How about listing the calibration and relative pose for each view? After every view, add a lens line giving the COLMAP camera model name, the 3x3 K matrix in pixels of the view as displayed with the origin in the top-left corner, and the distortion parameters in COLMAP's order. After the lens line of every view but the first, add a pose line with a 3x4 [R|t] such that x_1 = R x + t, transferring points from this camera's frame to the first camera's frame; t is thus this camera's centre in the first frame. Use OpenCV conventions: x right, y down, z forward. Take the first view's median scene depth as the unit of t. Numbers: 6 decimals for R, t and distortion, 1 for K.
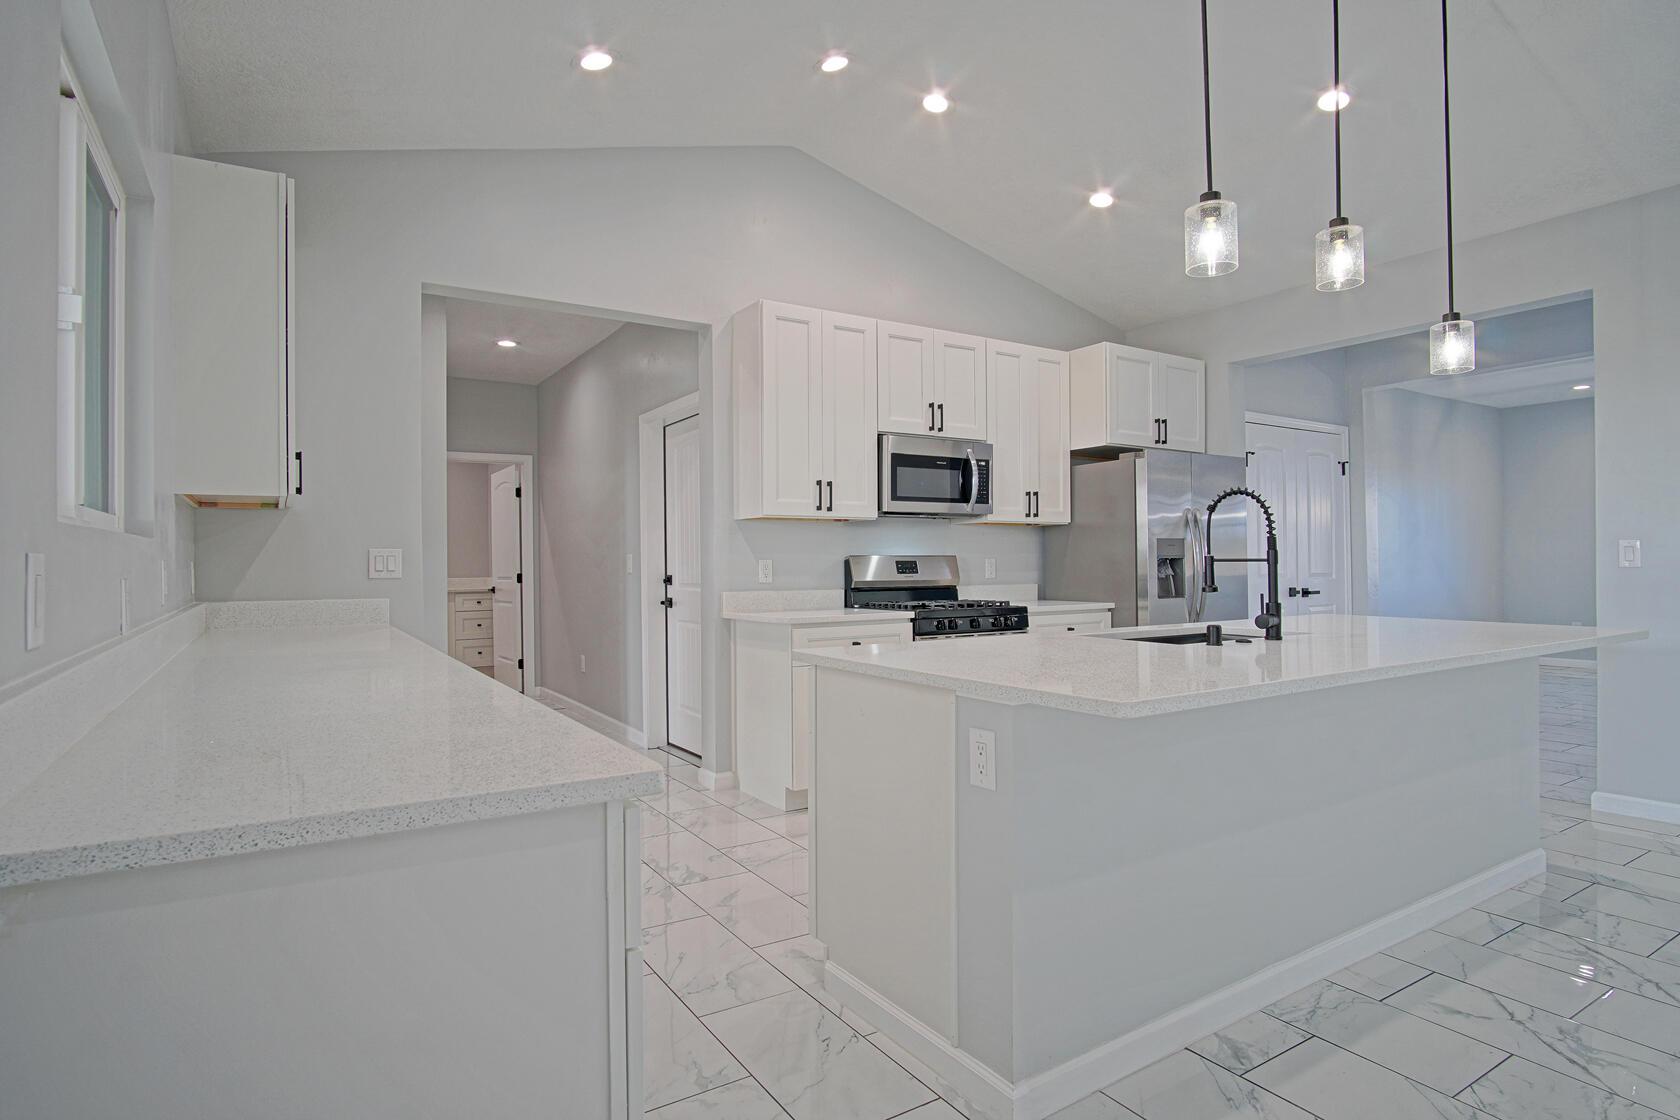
lens RADIAL K [[890.4, 0, 829.7], [0, 890.4, 563.0], [0, 0, 1]] dist [-0.033454, 0.006718]
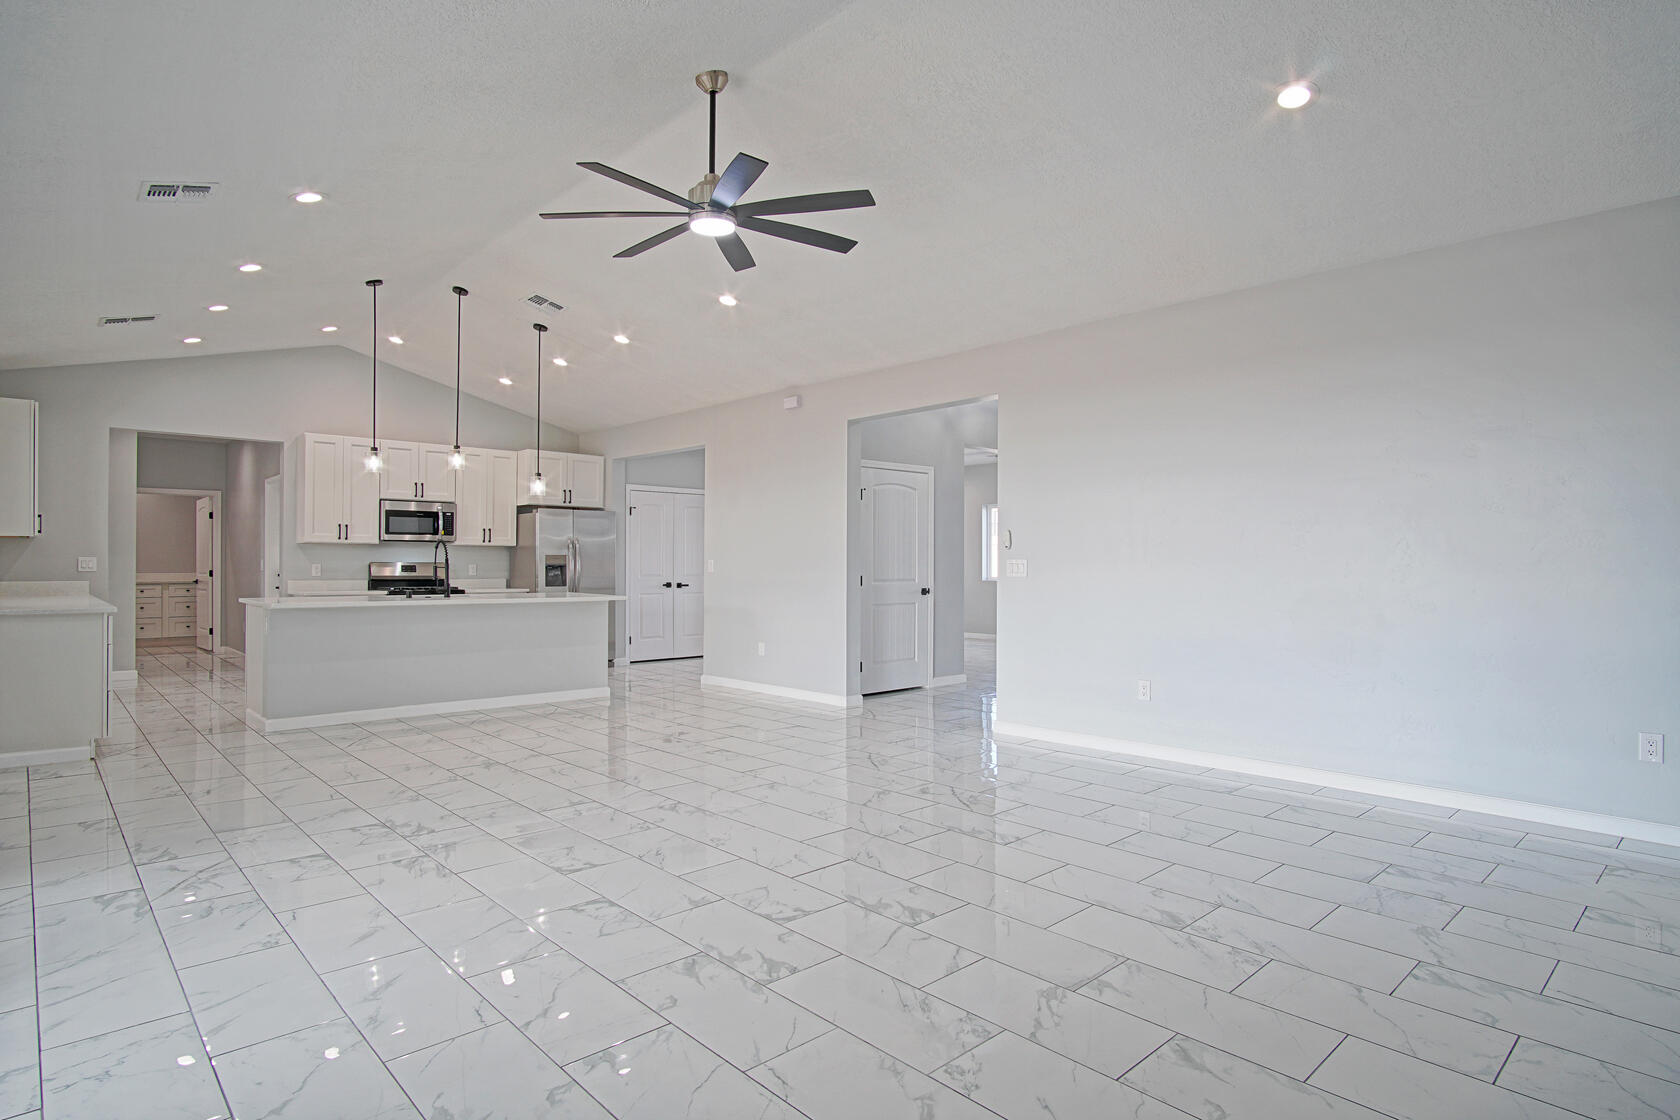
lens RADIAL K [[890.4, 0, 836.7], [0, 890.4, 561.5], [0, 0, 1]] dist [-0.033454, 0.006718]
pose [[0.981159, 0.011143, 0.192881, 0.624512], [-0.010530, 0.999936, -0.004207, -0.012127], [-0.192915, 0.002097, 0.981213, -1.014820]]
